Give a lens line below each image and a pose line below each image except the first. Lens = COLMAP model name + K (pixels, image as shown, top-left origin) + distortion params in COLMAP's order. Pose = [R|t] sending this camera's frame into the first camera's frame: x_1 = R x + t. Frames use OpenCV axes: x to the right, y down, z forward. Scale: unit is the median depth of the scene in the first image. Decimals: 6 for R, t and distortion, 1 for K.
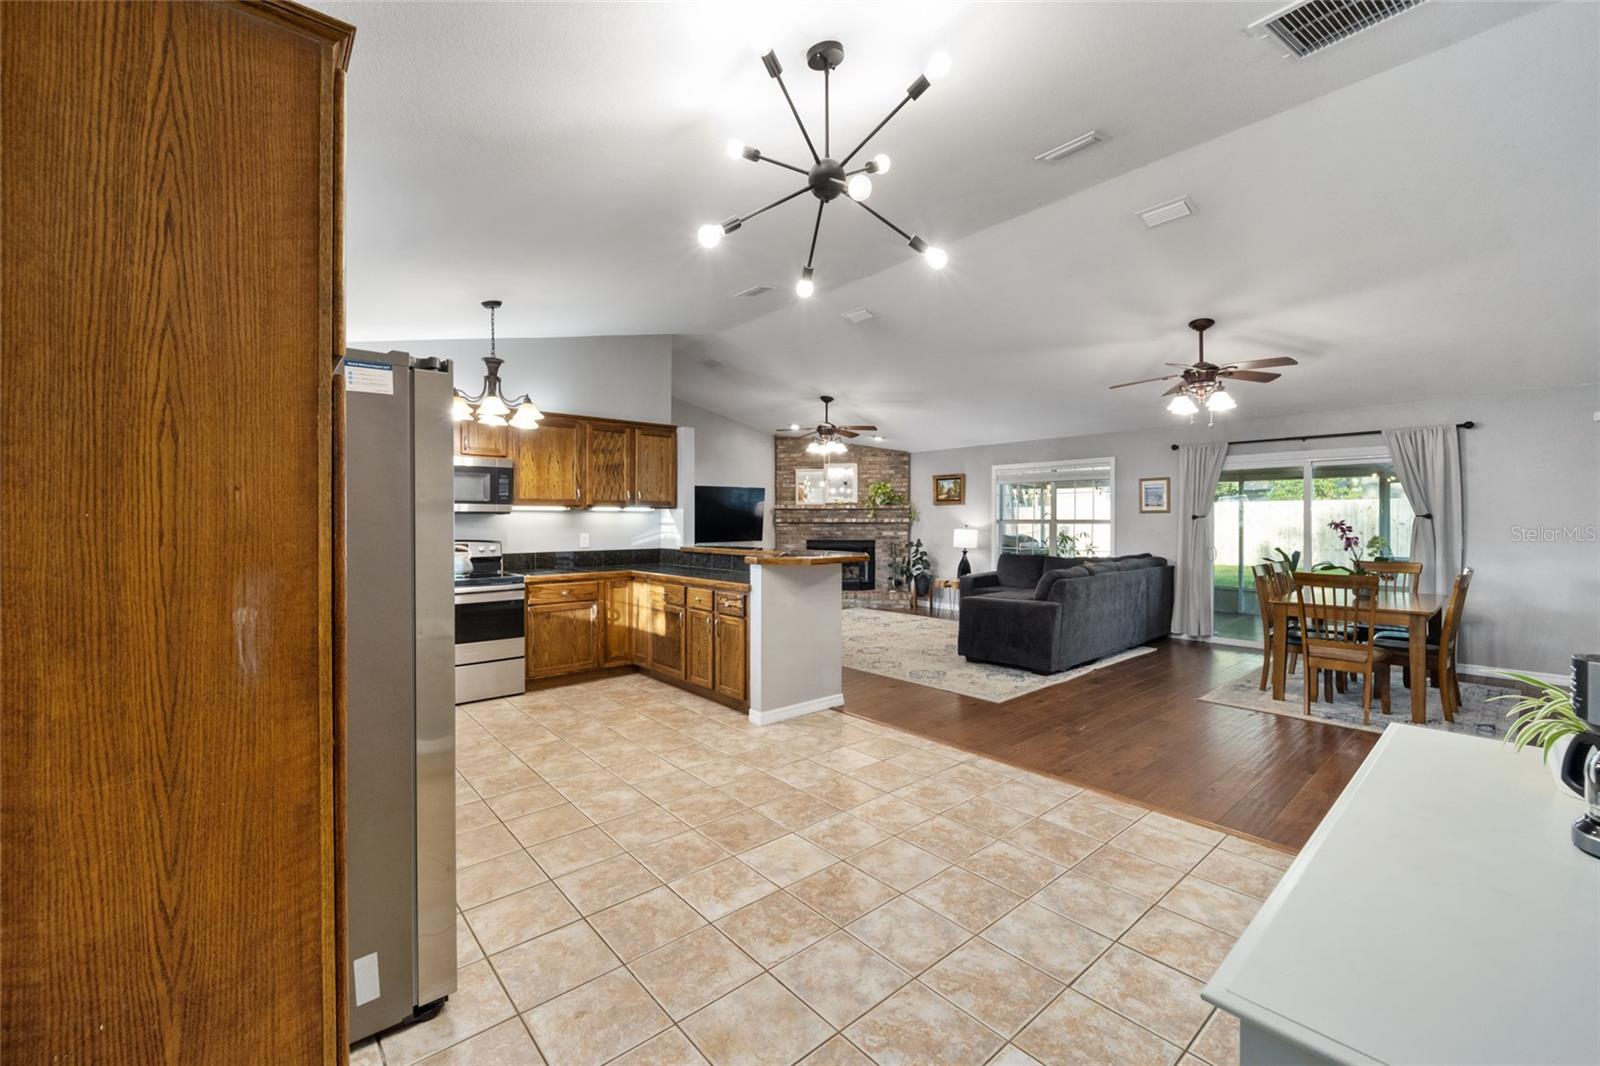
lens RADIAL K [[648.4, 0, 792.9], [0, 648.4, 527.2], [0, 0, 1]] dist [0.001589, -0.003935]
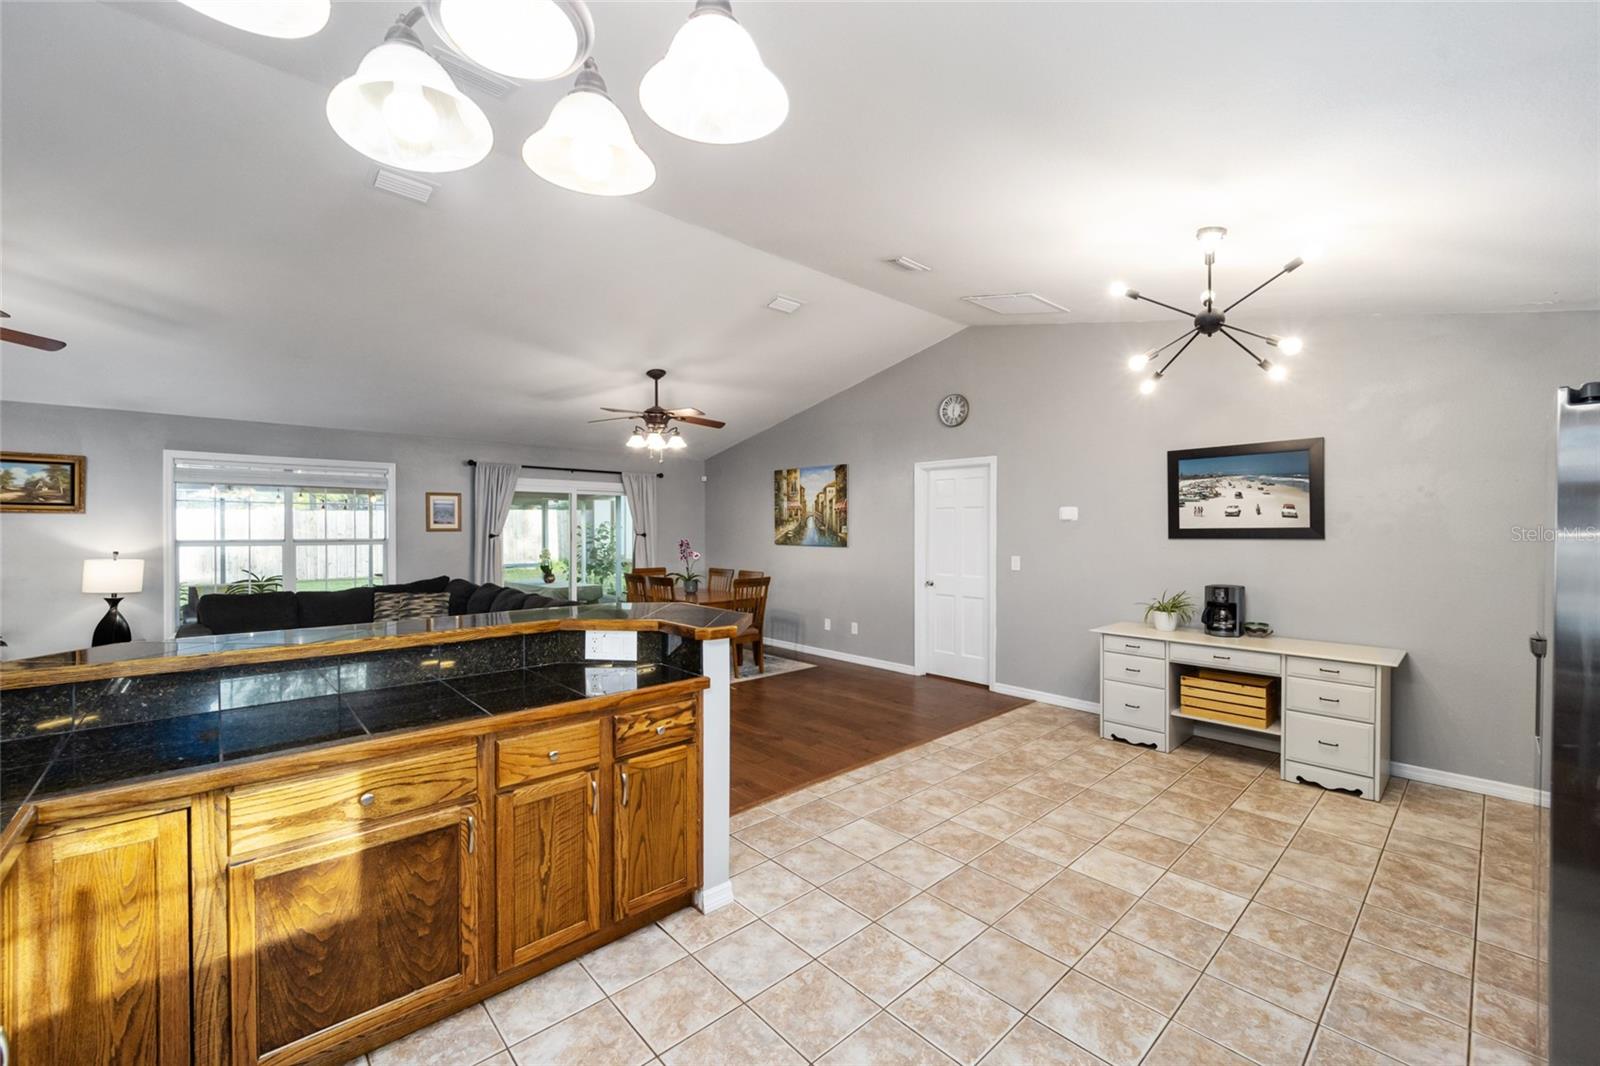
lens RADIAL K [[648.4, 0, 792.9], [0, 648.4, 527.2], [0, 0, 1]] dist [0.001589, -0.003935]
pose [[-0.036219, -0.001730, 0.999342, -0.660697], [0.007004, 0.999974, 0.001984, -0.046053], [-0.999319, 0.007072, -0.036206, 0.963346]]
